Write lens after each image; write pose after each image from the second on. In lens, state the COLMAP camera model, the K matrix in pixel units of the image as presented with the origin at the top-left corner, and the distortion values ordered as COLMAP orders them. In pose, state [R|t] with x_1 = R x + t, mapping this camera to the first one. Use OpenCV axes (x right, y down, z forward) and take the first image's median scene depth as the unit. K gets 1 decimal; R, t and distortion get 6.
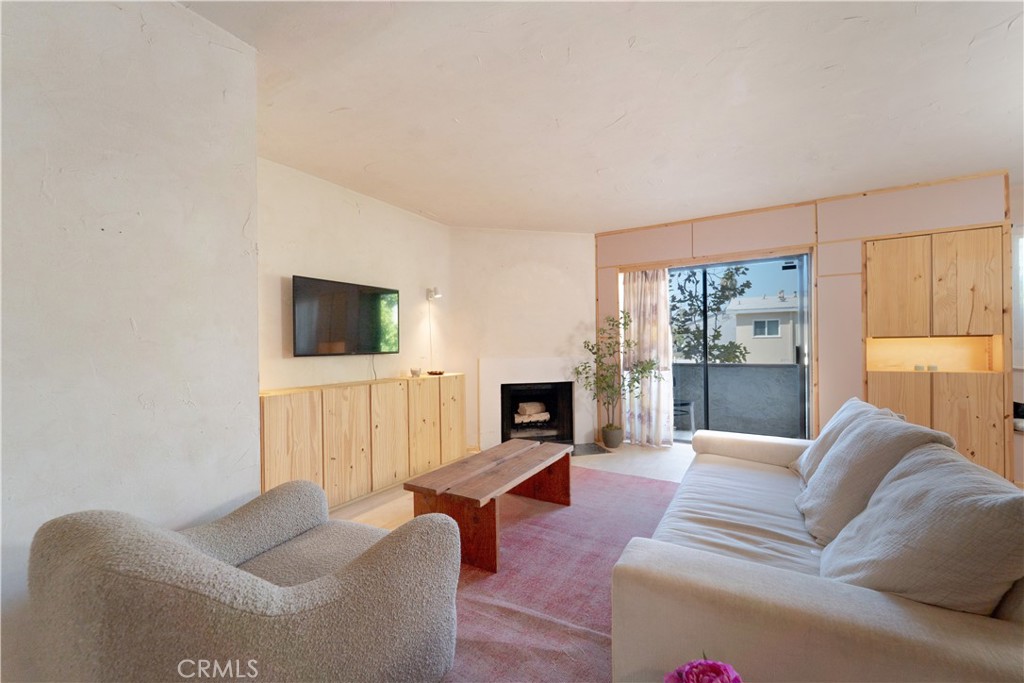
lens RADIAL K [[411.4, 0, 506.7], [0, 411.4, 345.8], [0, 0, 1]] dist [0.004053, -0.002937]
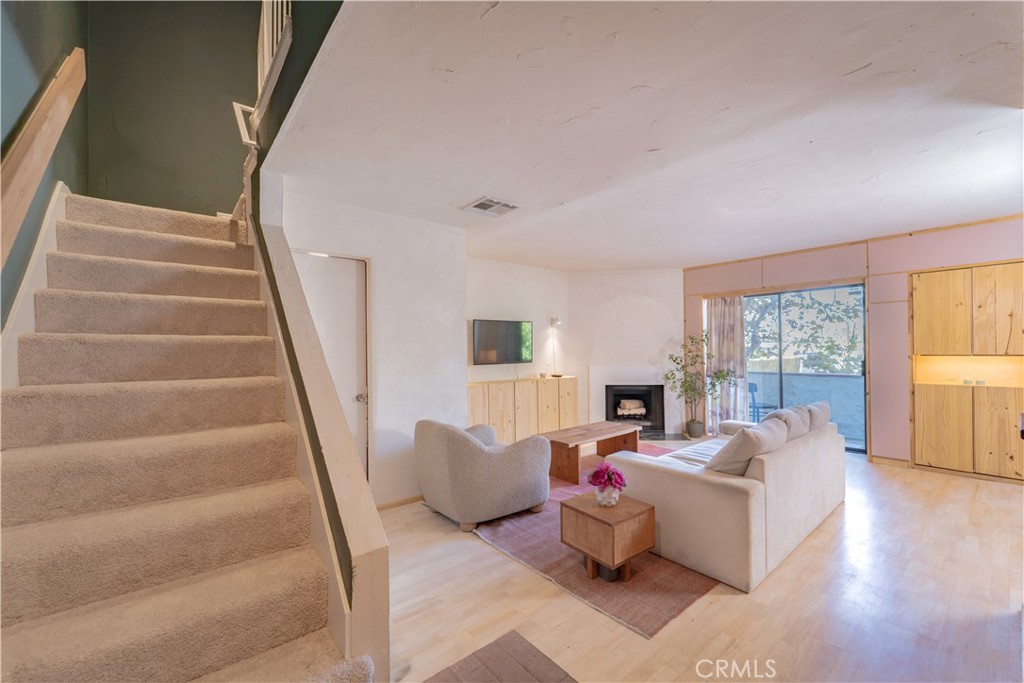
lens RADIAL K [[411.4, 0, 511.3], [0, 411.4, 345.9], [0, 0, 1]] dist [0.004053, -0.002937]
pose [[0.946963, 0.001564, -0.321339, 0.144648], [-0.002386, 0.999995, -0.002163, -0.036789], [0.321334, 0.002815, 0.946962, -0.440003]]
